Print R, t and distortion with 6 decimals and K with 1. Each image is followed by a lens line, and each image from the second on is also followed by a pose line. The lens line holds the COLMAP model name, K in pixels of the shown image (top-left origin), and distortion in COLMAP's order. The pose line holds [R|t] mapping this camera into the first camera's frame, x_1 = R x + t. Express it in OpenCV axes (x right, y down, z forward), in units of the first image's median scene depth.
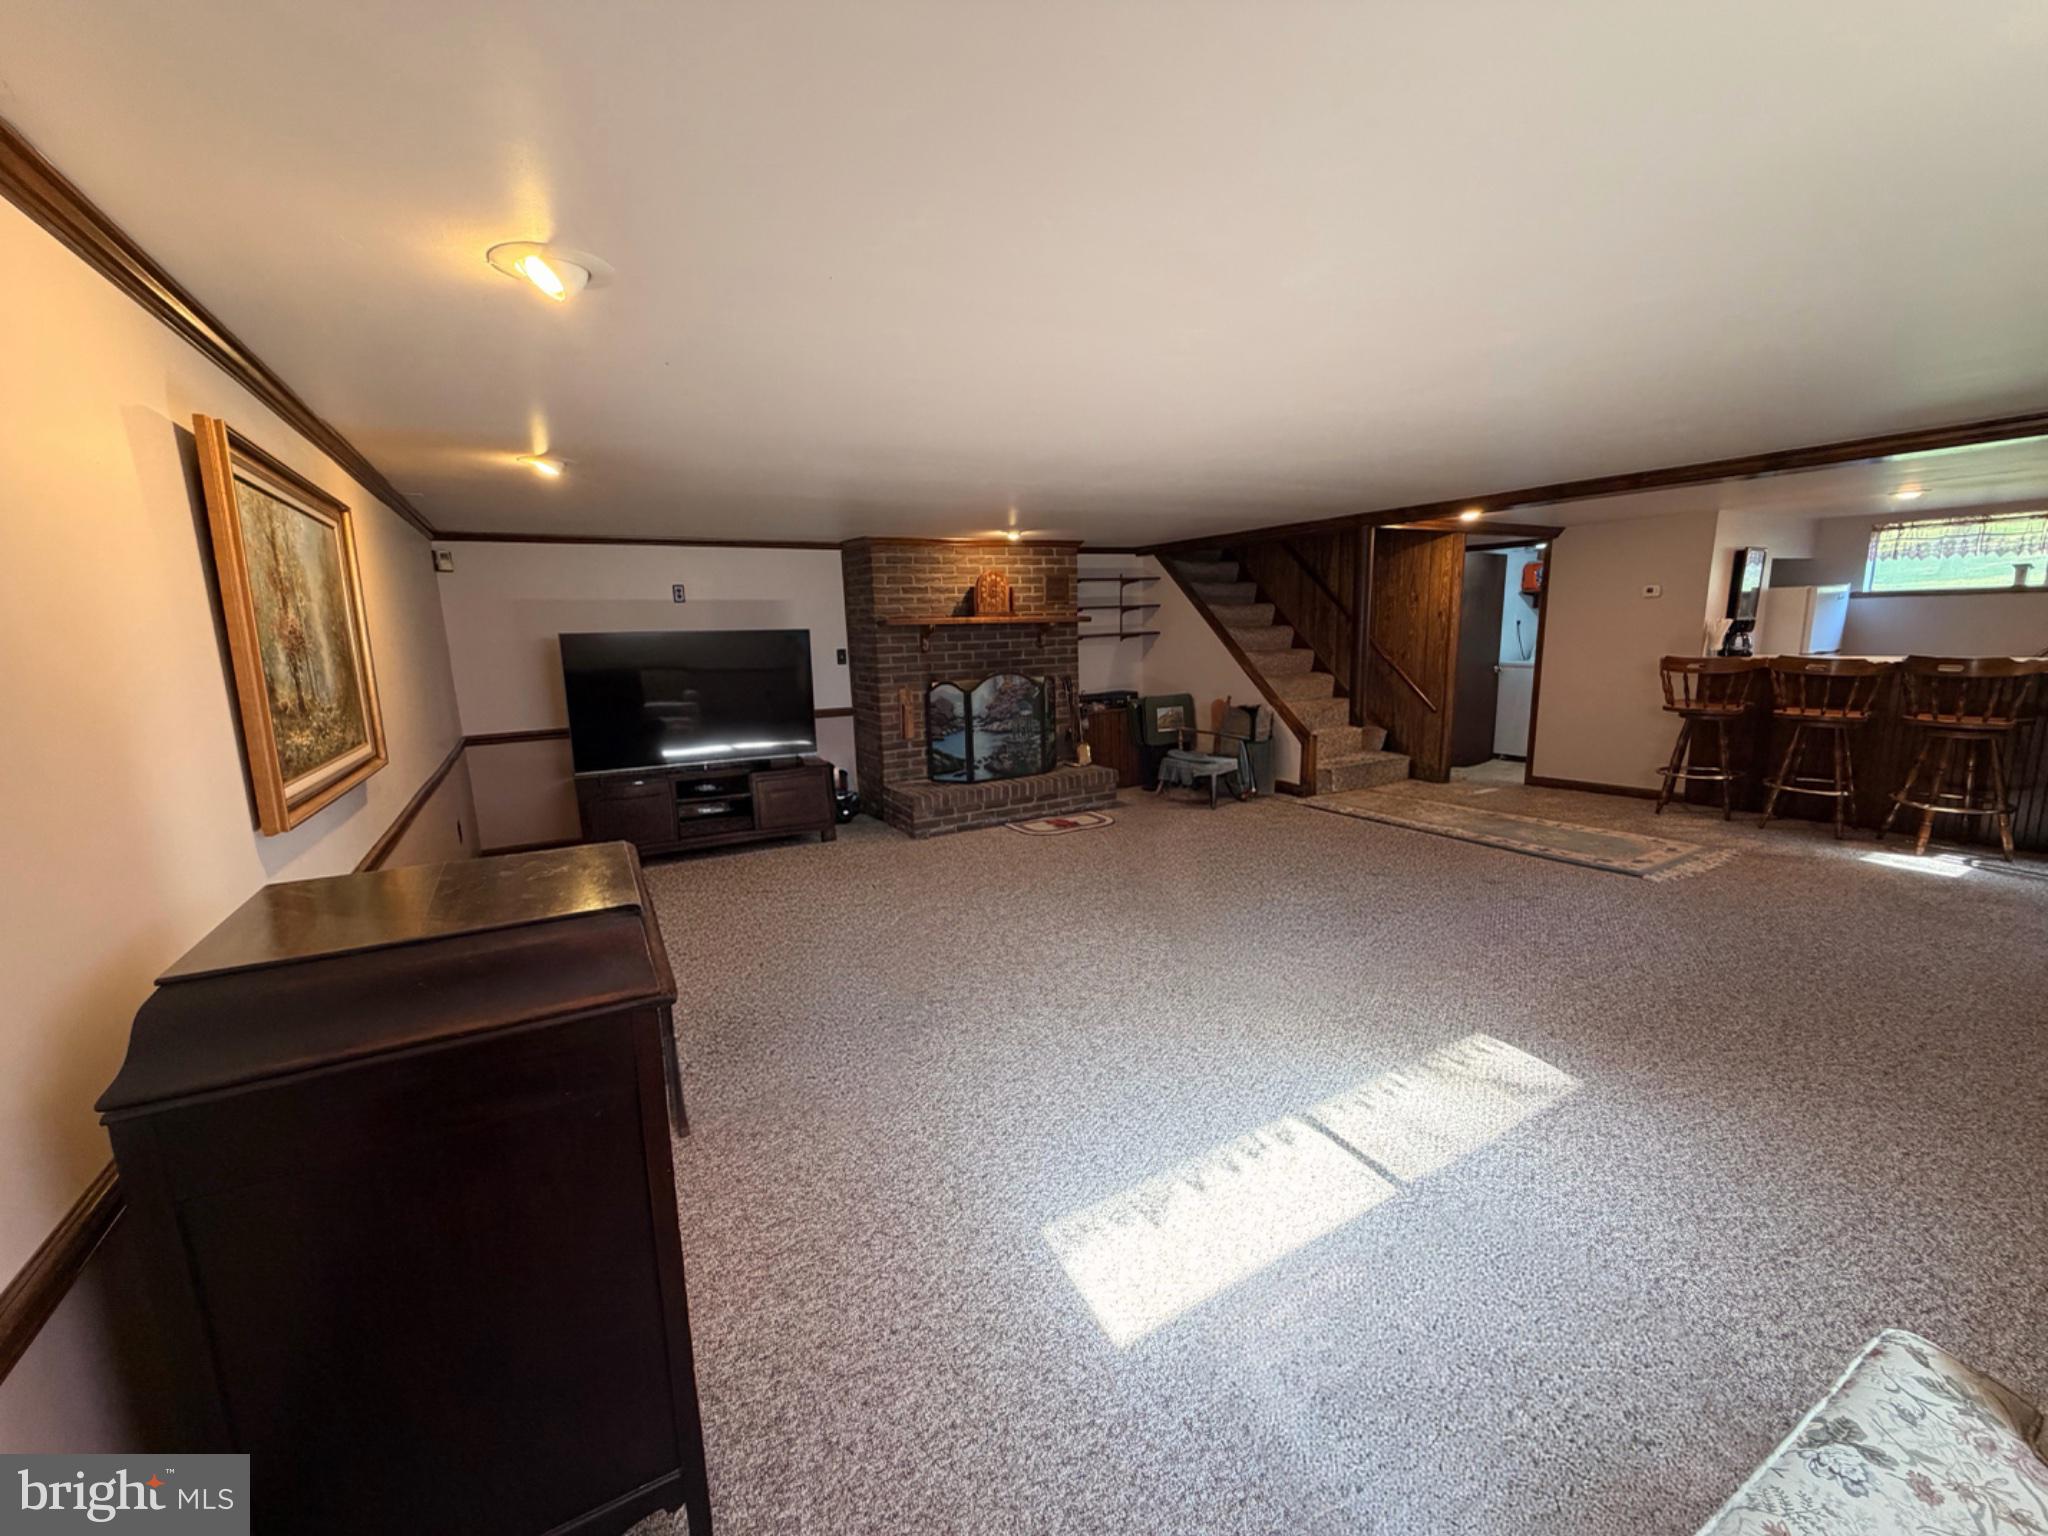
lens RADIAL K [[814.4, 0, 1024.0], [0, 814.4, 768.0], [0, 0, 1]] dist [0.002320, 0.000029]
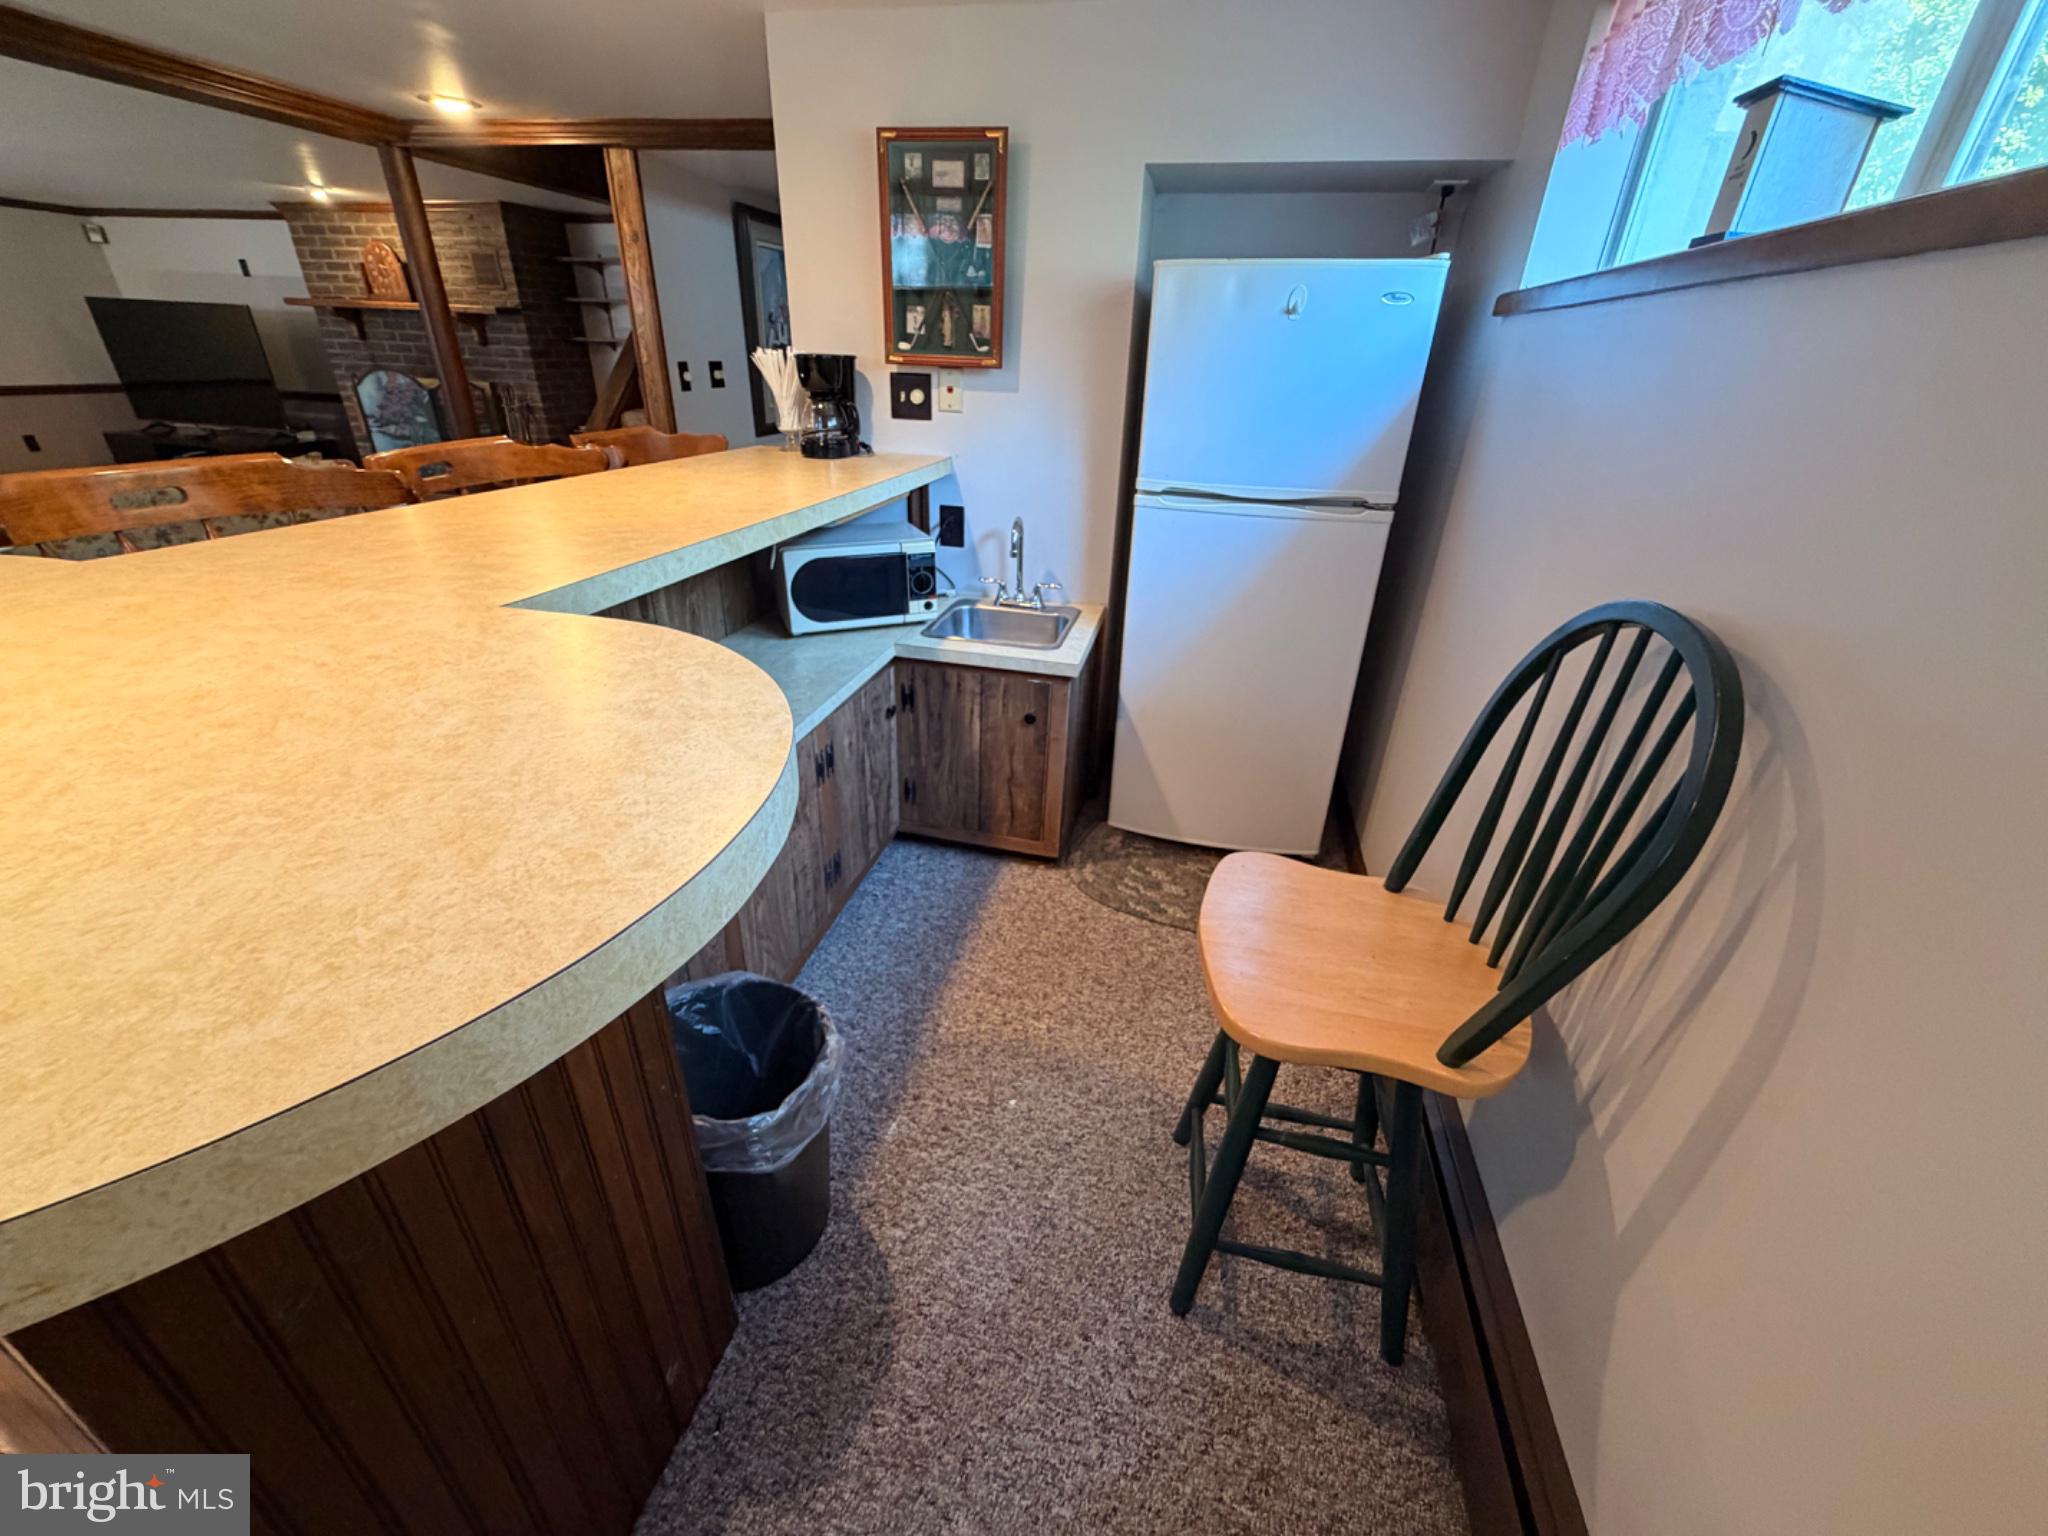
lens RADIAL K [[814.4, 0, 1024.0], [0, 814.4, 768.0], [0, 0, 1]] dist [0.002320, 0.000029]
pose [[0.734992, 0.355826, -0.577213, 1.203211], [-0.170111, 0.920788, 0.351015, -0.147846], [0.656391, -0.159802, 0.737302, 0.719746]]
